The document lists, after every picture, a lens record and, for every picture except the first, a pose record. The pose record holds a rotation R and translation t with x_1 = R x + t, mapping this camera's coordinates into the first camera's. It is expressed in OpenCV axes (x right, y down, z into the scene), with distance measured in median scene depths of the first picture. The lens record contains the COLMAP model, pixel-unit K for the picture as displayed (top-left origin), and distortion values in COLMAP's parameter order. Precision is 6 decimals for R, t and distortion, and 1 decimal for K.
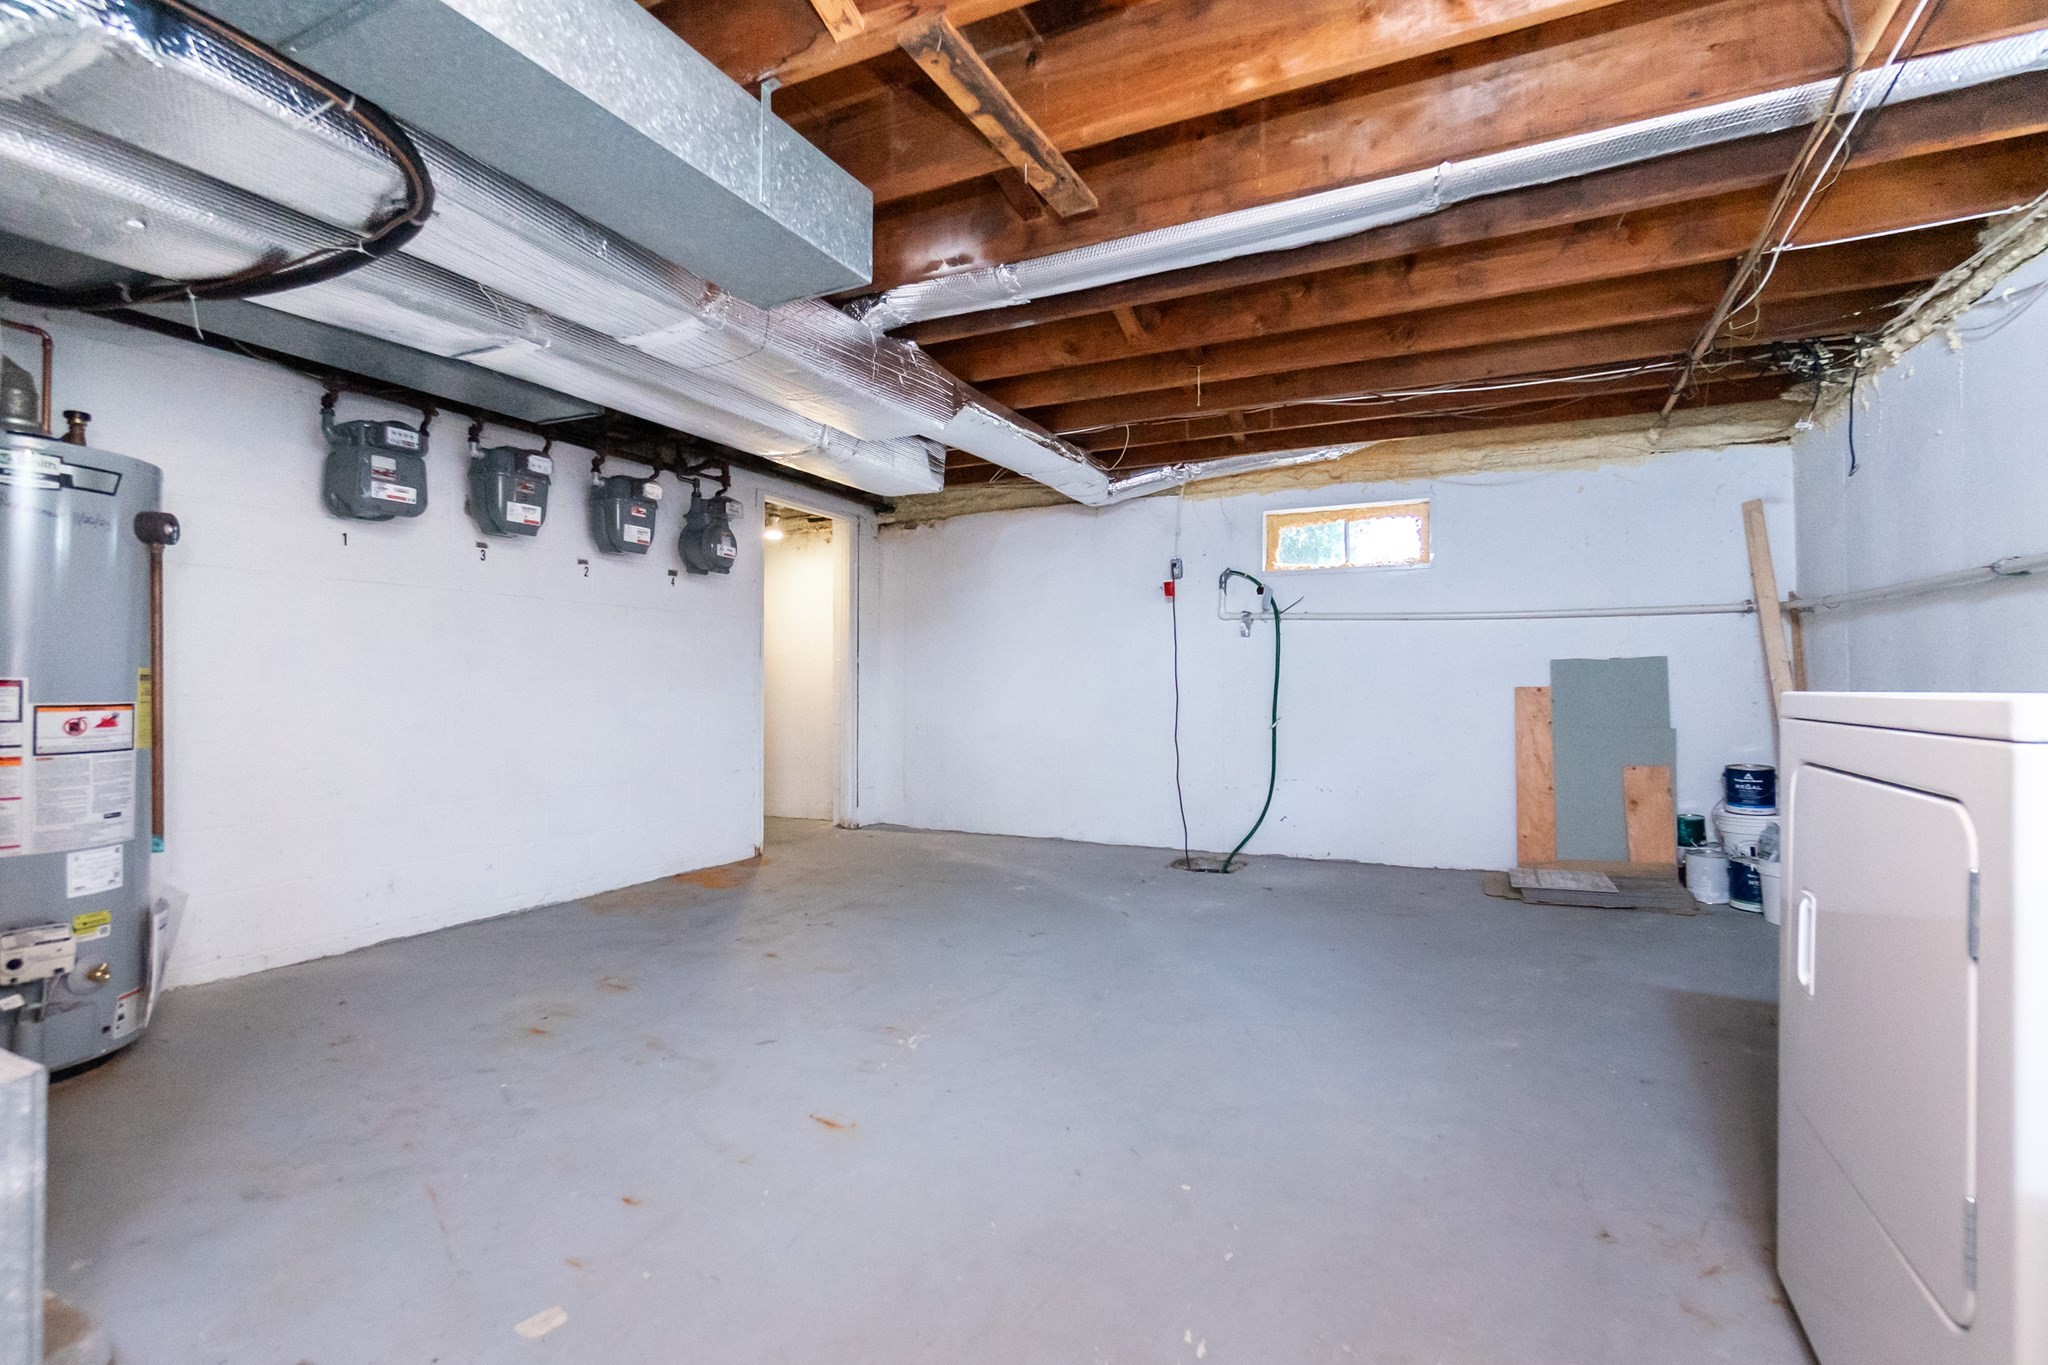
lens RADIAL K [[887.8, 0, 1020.9], [0, 887.8, 672.9], [0, 0, 1]] dist [-0.004647, 0.000271]
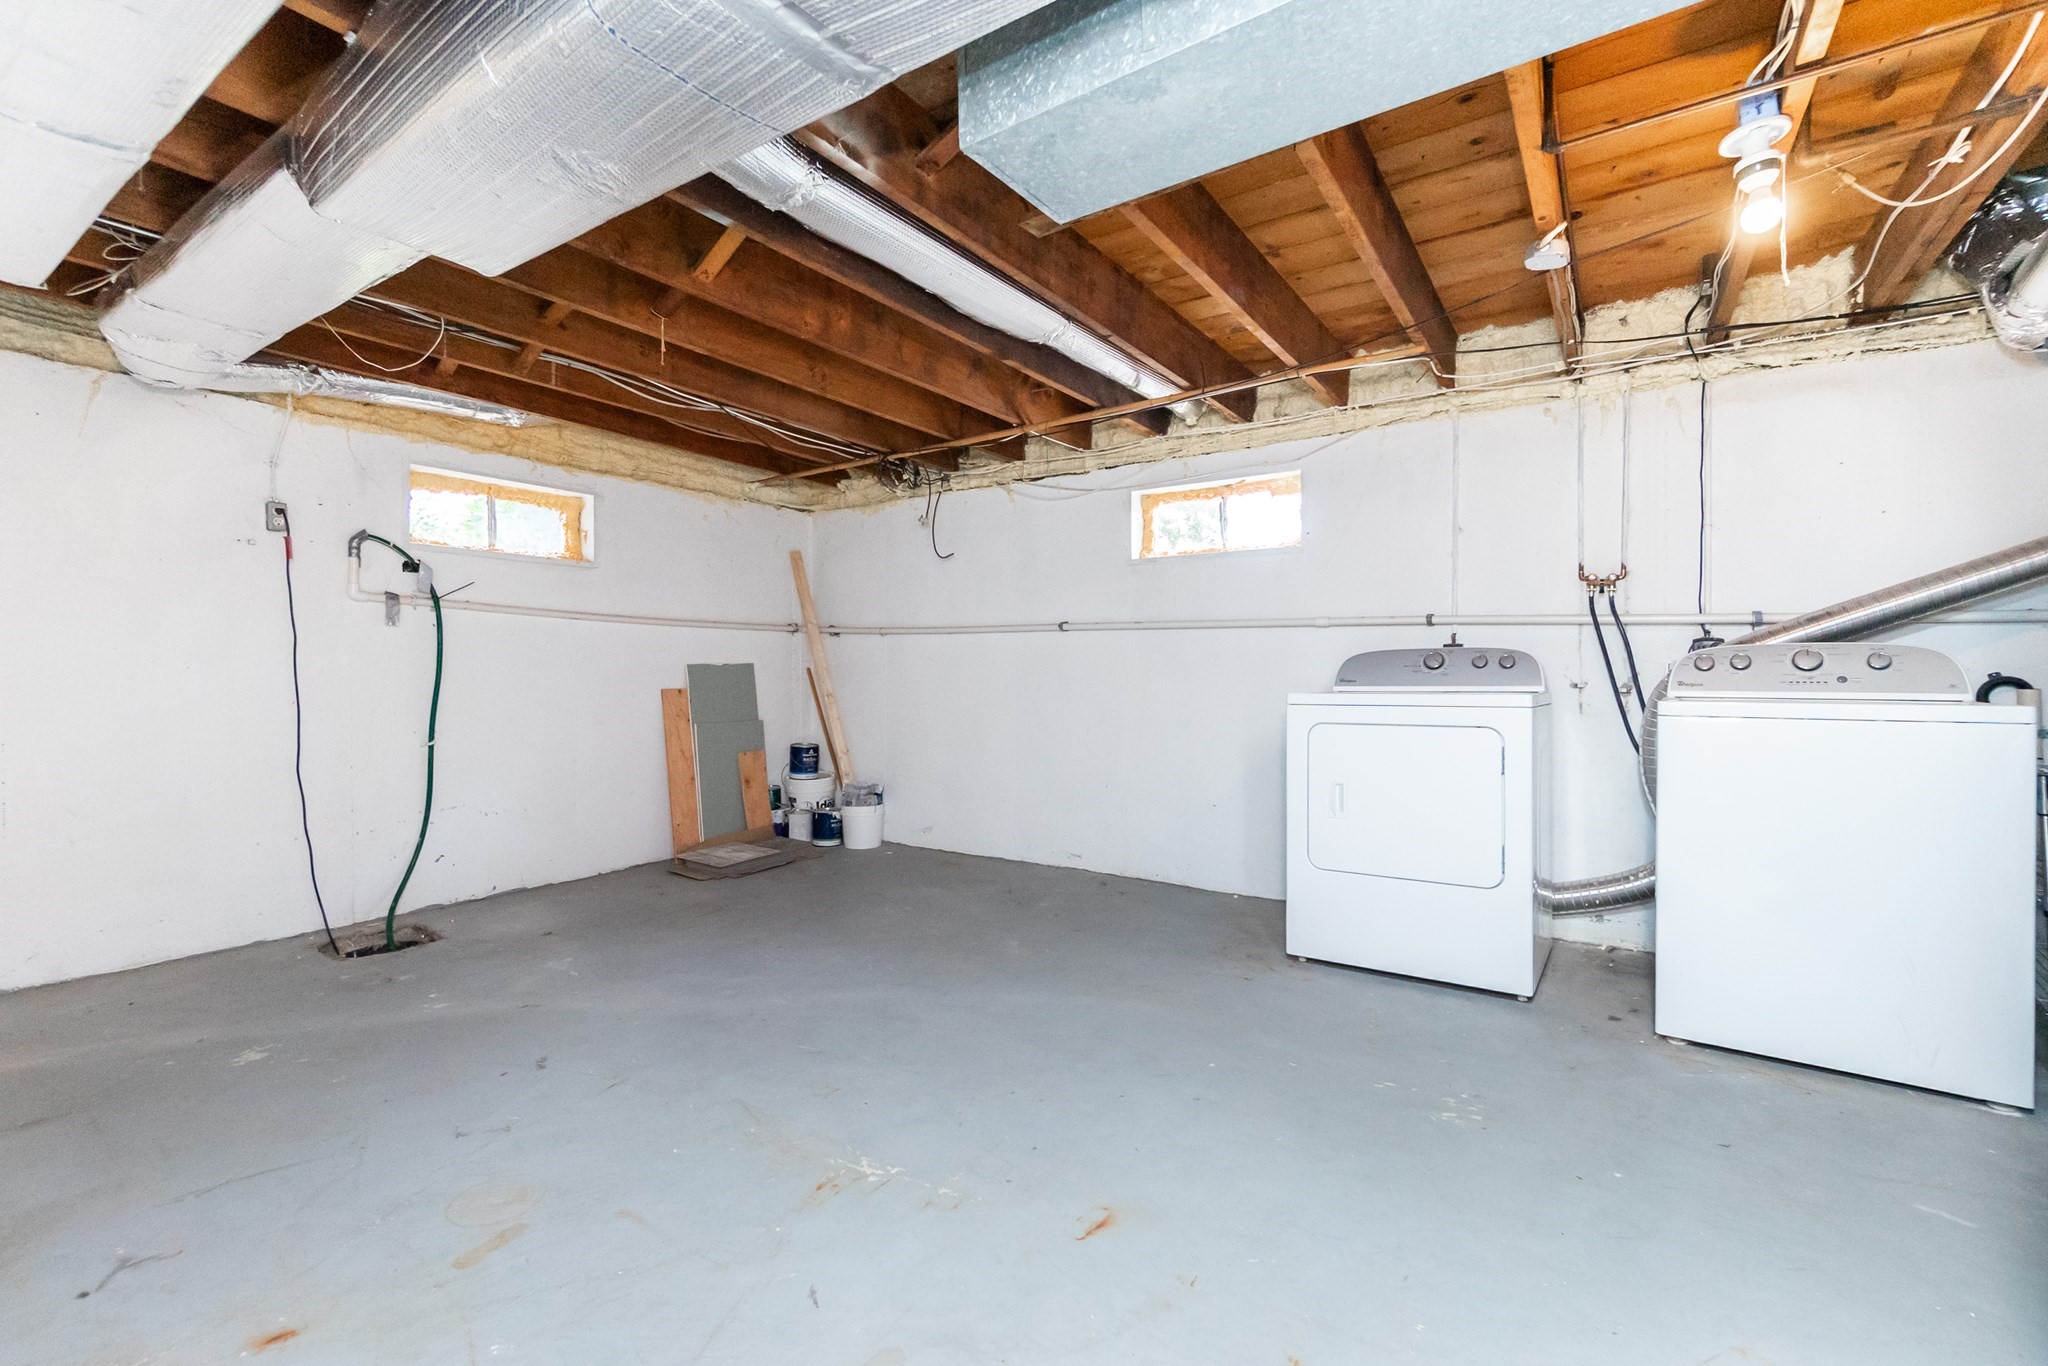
lens RADIAL K [[887.8, 0, 1020.9], [0, 887.8, 673.4], [0, 0, 1]] dist [-0.004647, 0.000271]
pose [[0.163198, 0.004569, 0.986583, -0.449877], [-0.010767, 0.999938, -0.002850, -0.004749], [-0.986535, -0.010158, 0.163237, 0.400986]]
